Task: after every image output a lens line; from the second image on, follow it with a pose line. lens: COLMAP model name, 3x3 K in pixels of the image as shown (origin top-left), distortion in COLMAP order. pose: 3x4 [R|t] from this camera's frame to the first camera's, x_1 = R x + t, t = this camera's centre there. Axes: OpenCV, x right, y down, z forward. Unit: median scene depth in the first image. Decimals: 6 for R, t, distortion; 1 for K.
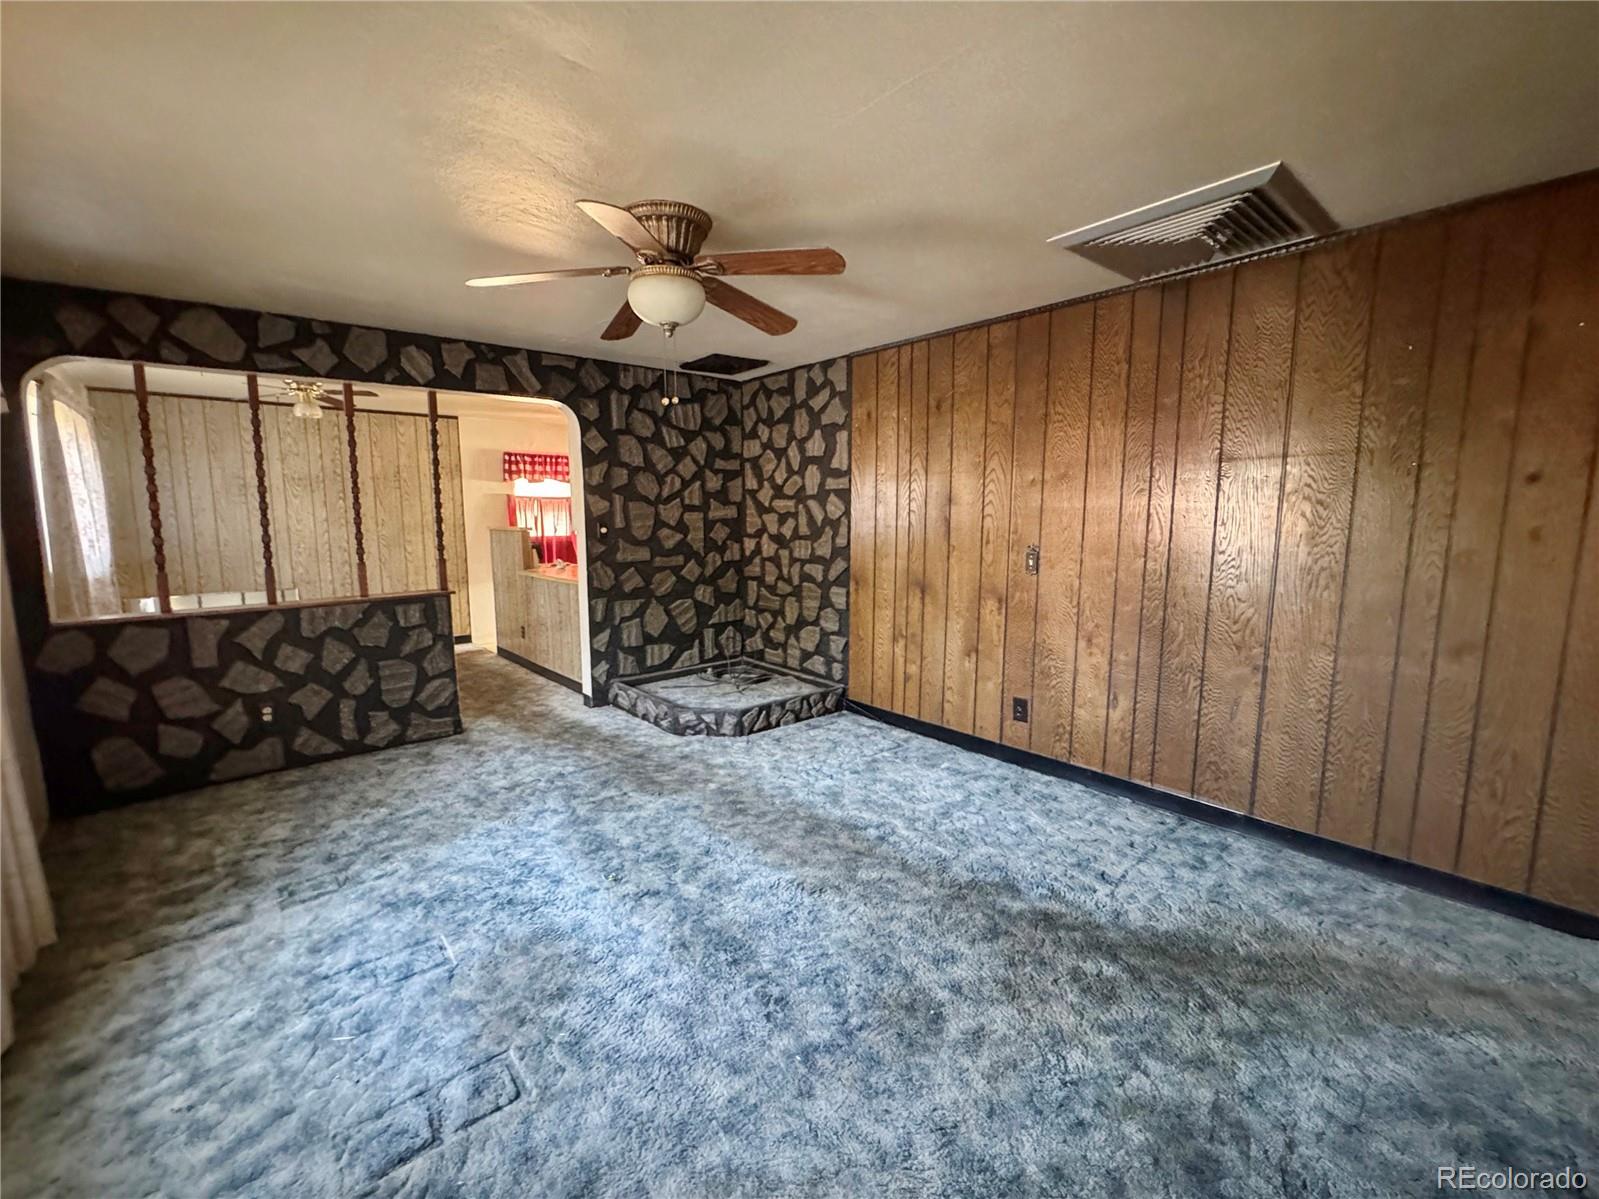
lens RADIAL K [[666.5, 0, 799.5], [0, 666.5, 599.5], [0, 0, 1]] dist [-0.001988, -0.000139]
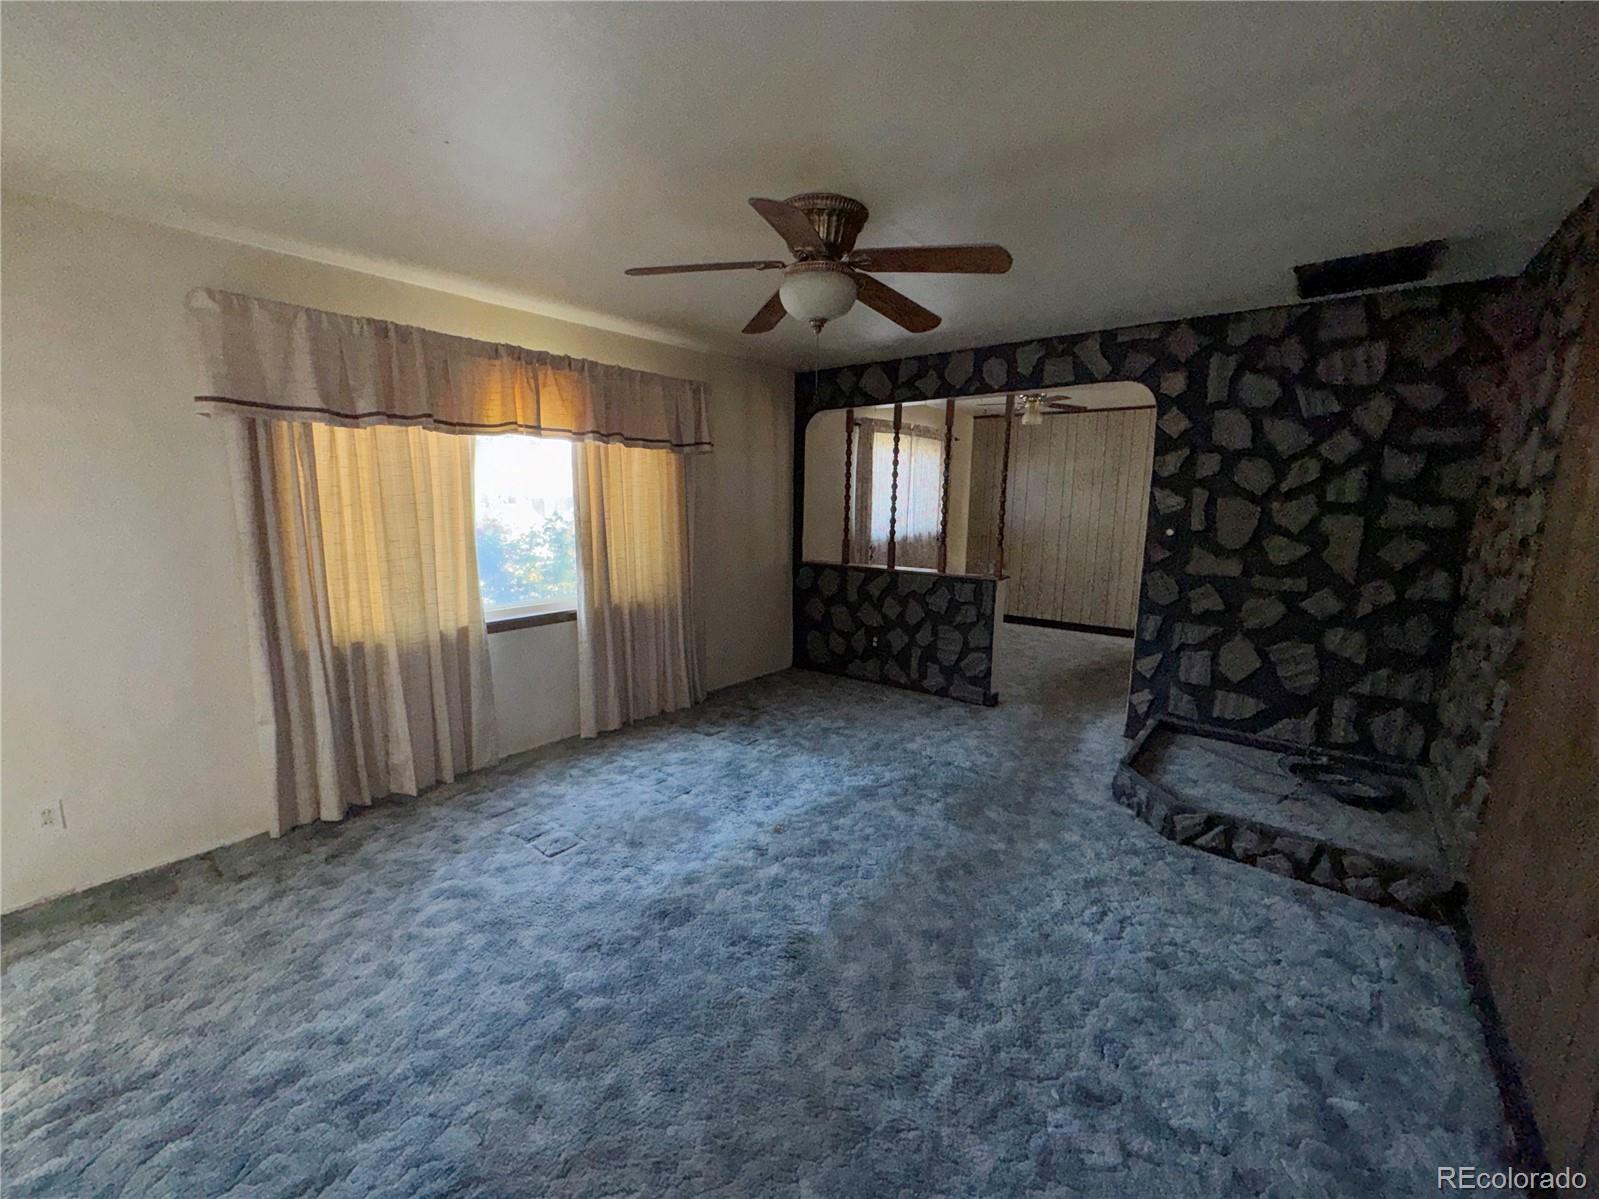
lens RADIAL K [[648.2, 0, 799.5], [0, 648.2, 599.5], [0, 0, 1]] dist [-0.001331, -0.000093]
pose [[0.194023, 0.164729, -0.967067, 0.404788], [-0.143552, 0.979957, 0.138124, -0.069578], [0.970437, 0.112025, 0.213782, 0.412728]]
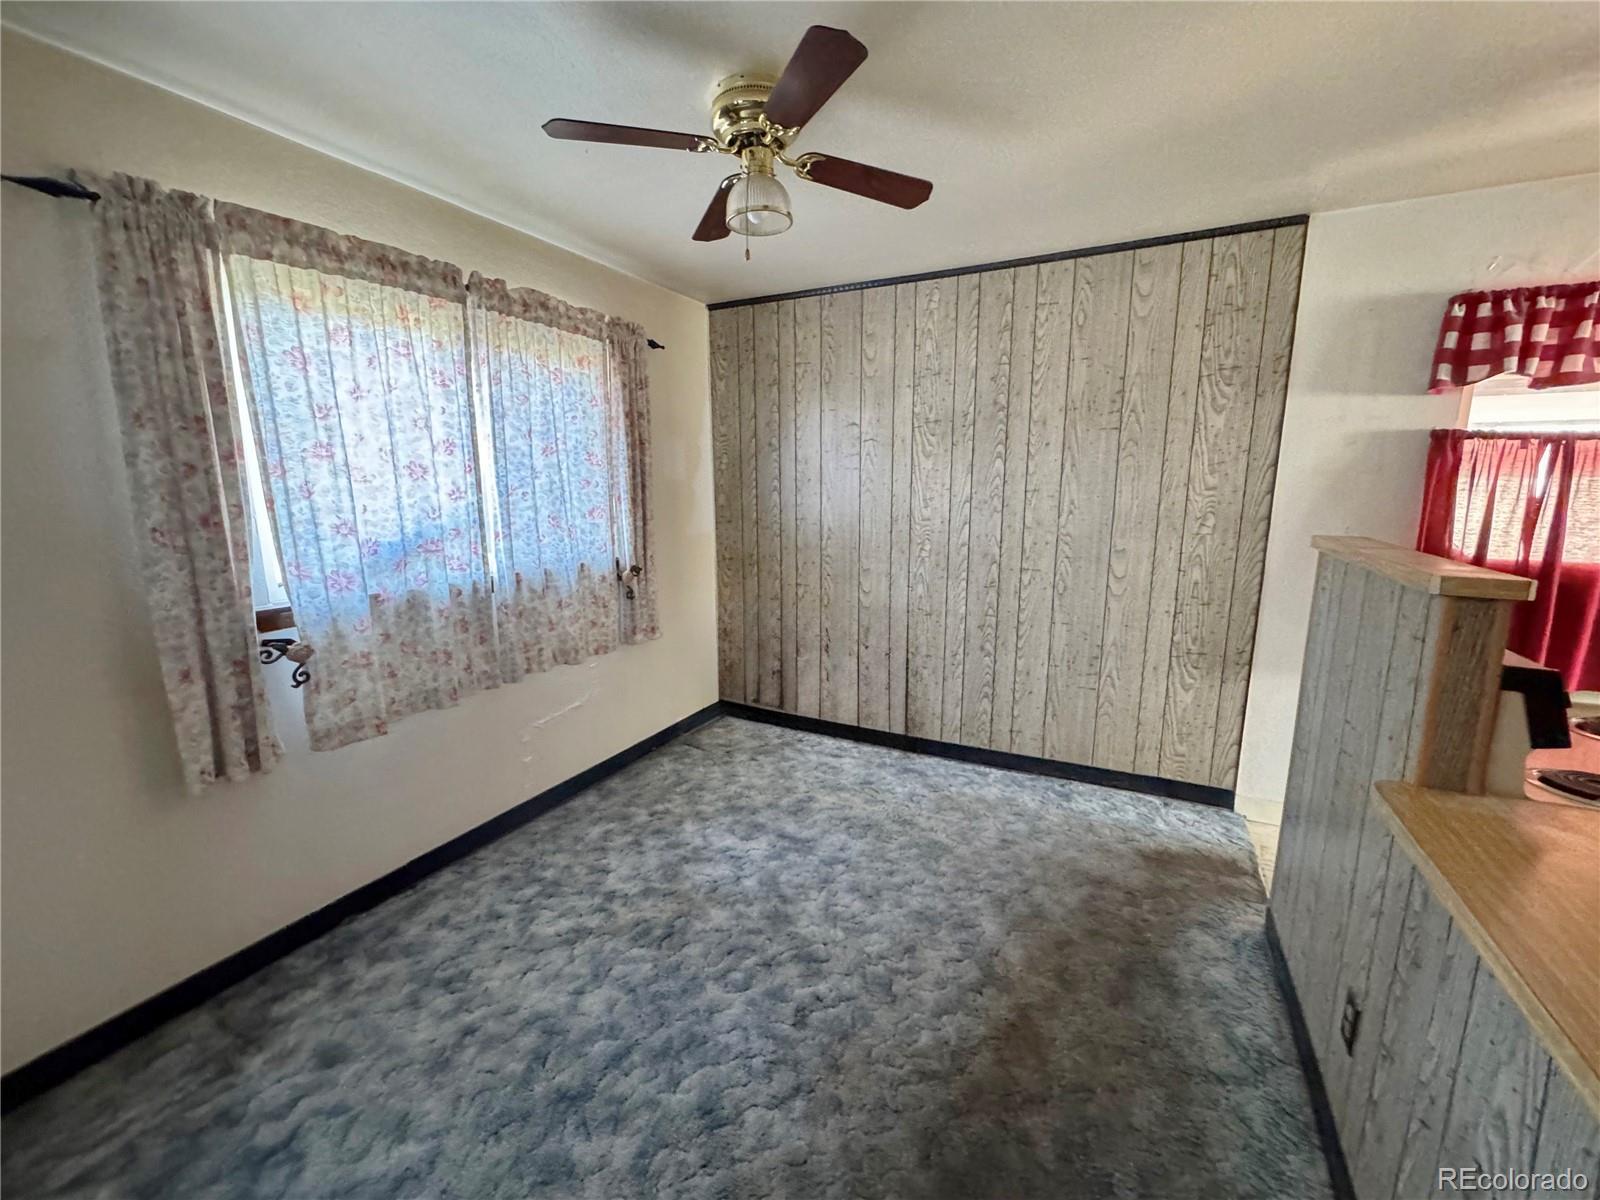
lens RADIAL K [[648.6, 0, 800.0], [0, 648.6, 600.0], [0, 0, 1]] dist [-0.001331, -0.000093]
pose [[0.384075, 0.168526, -0.907791, -0.425217], [-0.116949, 0.984162, 0.133224, -0.136606], [0.915865, 0.054998, 0.397701, 0.988713]]
